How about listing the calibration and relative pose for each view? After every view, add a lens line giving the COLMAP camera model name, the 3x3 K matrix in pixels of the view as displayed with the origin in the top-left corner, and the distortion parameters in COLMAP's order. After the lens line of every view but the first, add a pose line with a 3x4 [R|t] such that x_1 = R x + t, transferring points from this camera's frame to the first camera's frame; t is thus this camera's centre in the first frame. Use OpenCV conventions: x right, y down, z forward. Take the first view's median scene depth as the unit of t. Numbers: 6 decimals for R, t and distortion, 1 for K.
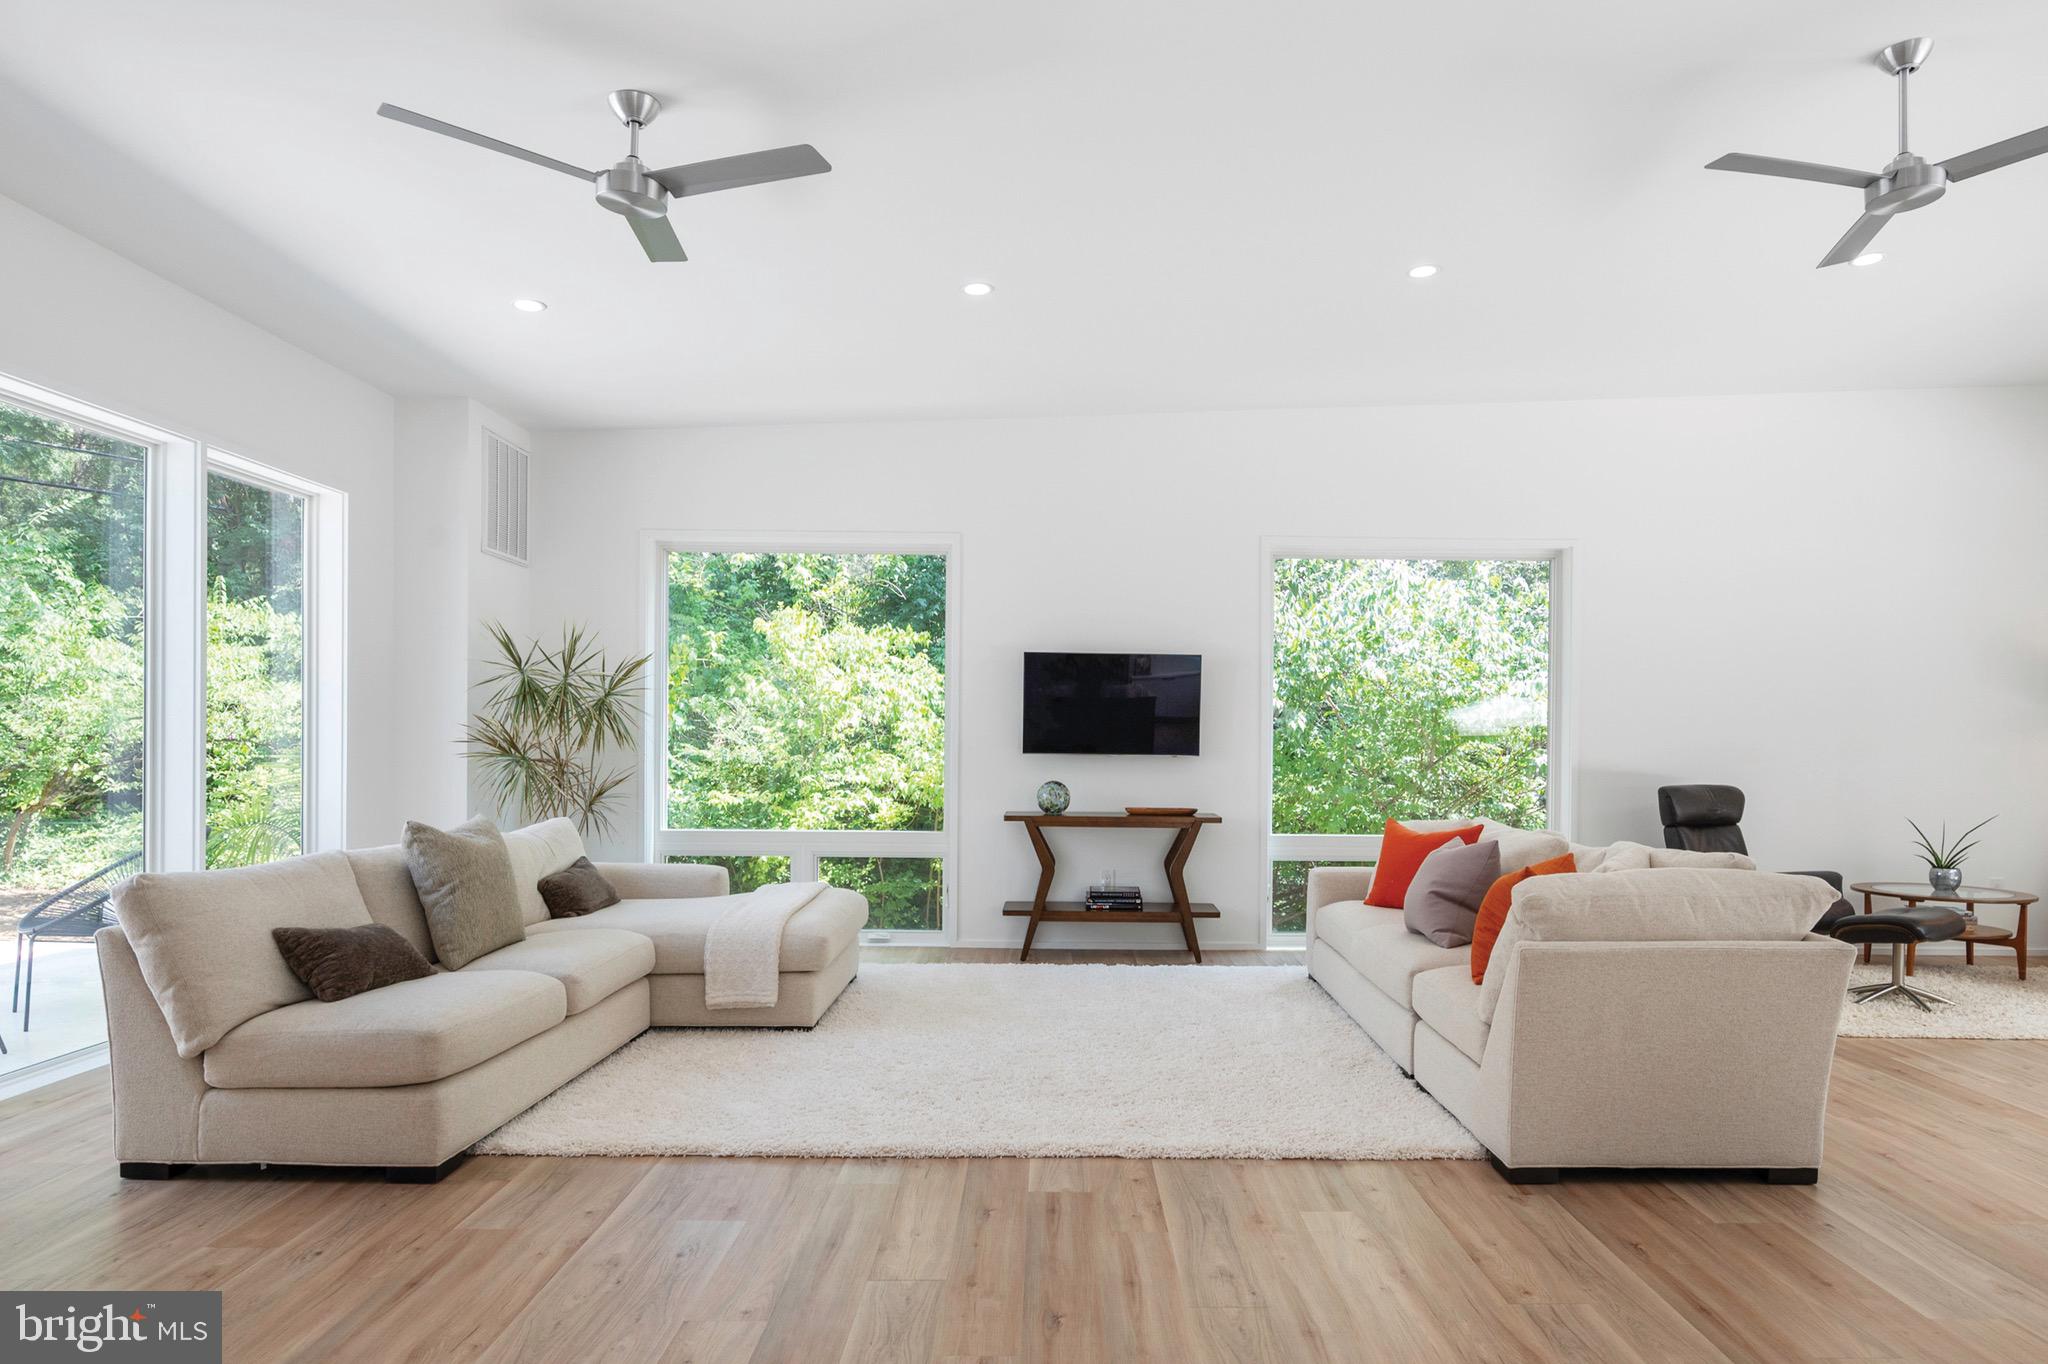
lens RADIAL K [[1186.9, 0, 1083.6], [0, 1186.9, 754.6], [0, 0, 1]] dist [-0.015307, 0.006114]
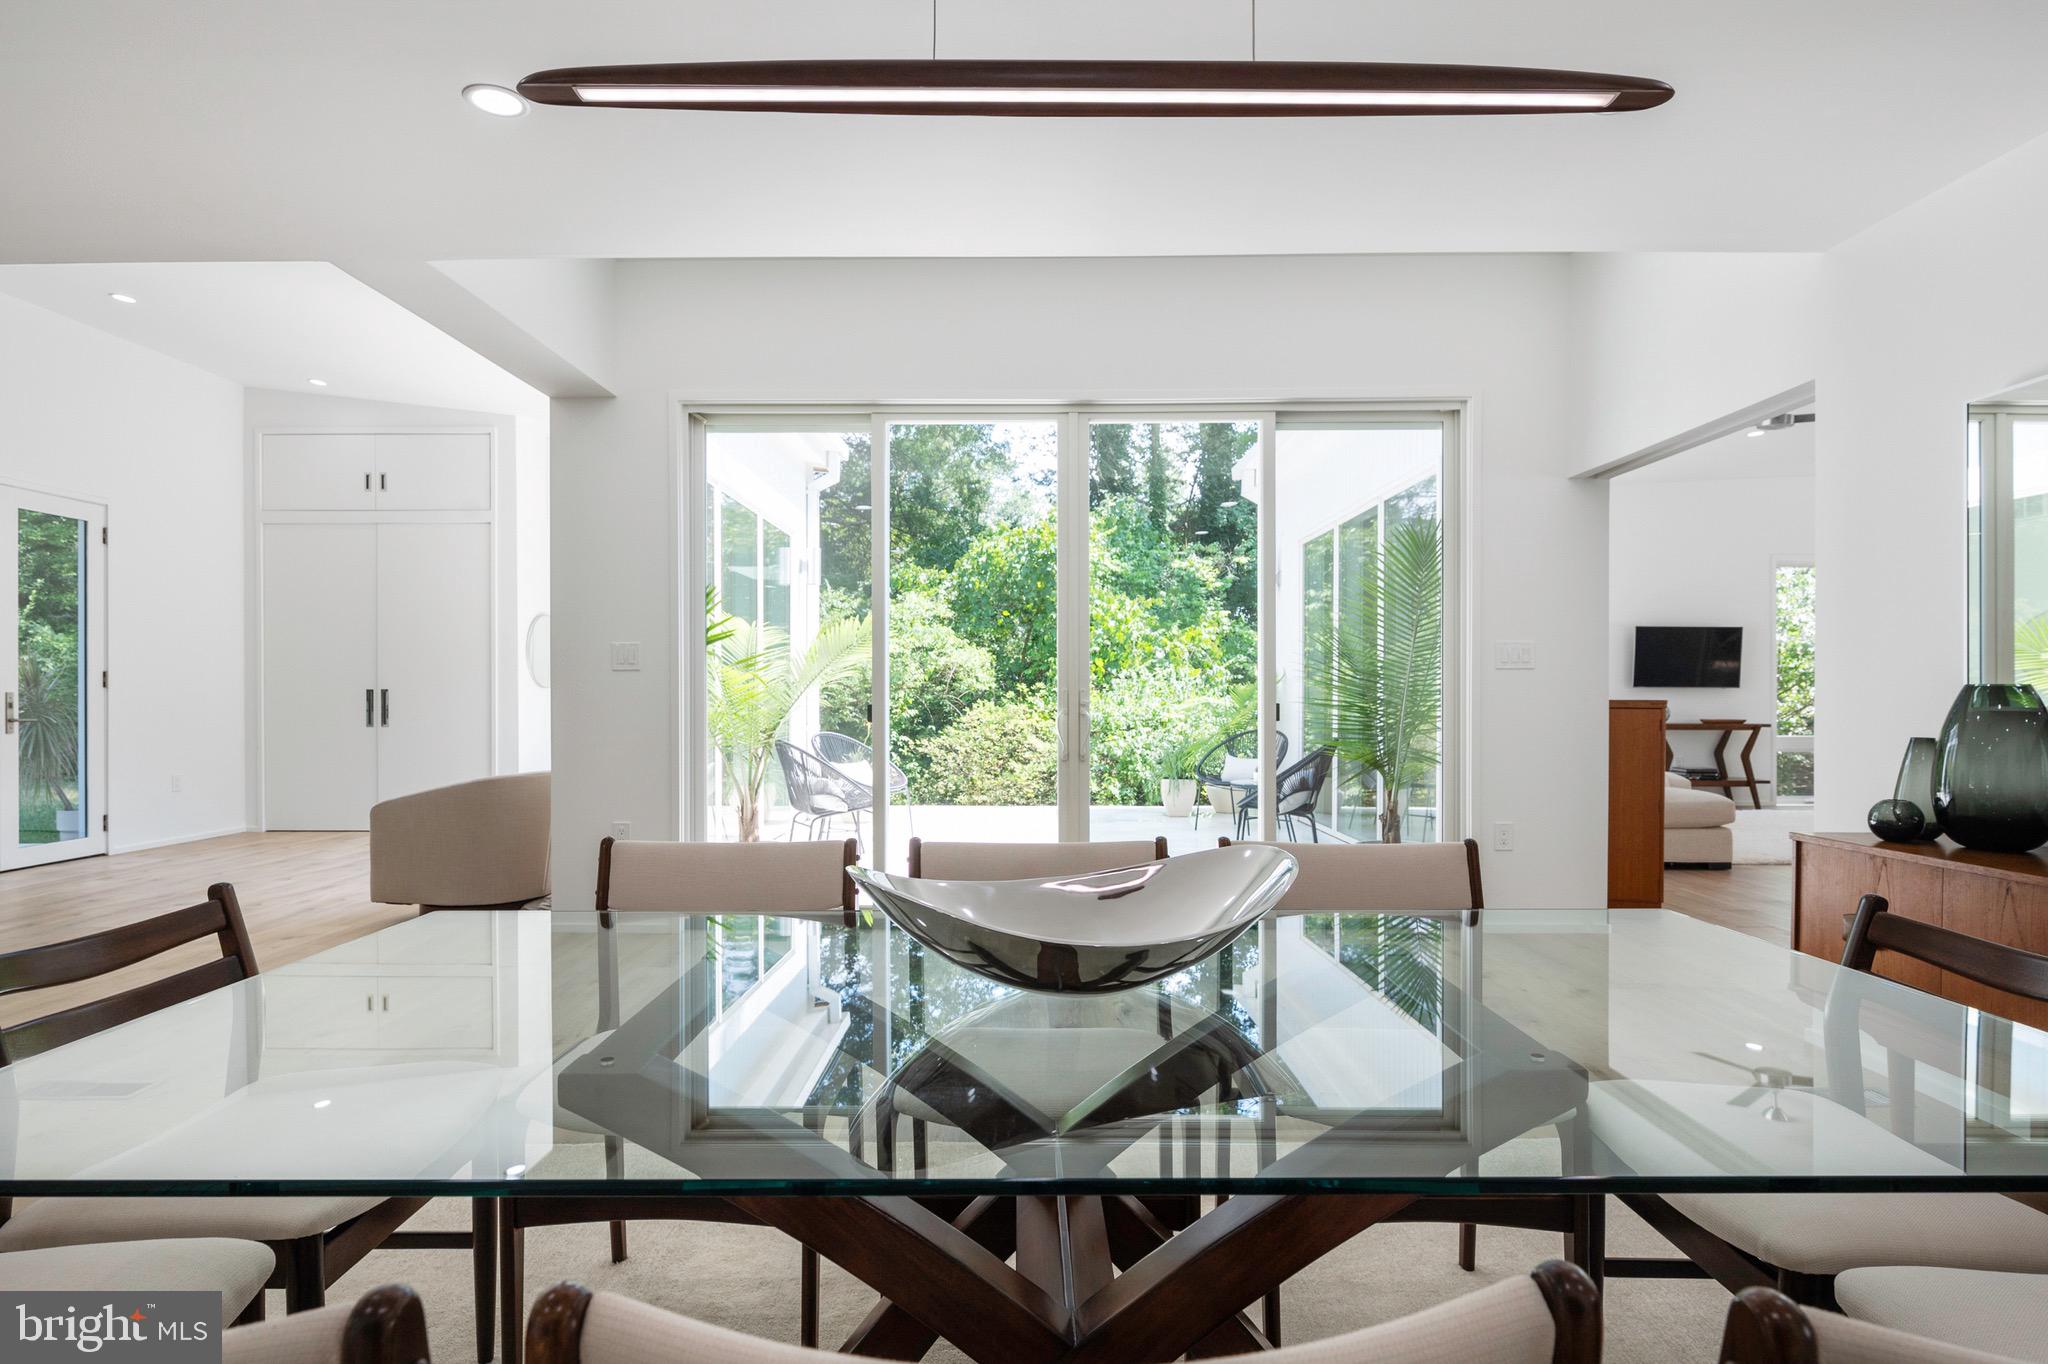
lens RADIAL K [[1081.2, 0, 1018.2], [0, 1081.2, 694.2], [0, 0, 1]] dist [-0.002675, -0.000628]
pose [[0.999960, -0.006062, -0.006530, -0.904971], [0.005994, 0.999929, -0.010297, 0.020245], [0.006592, 0.010258, 0.999926, -0.511976]]
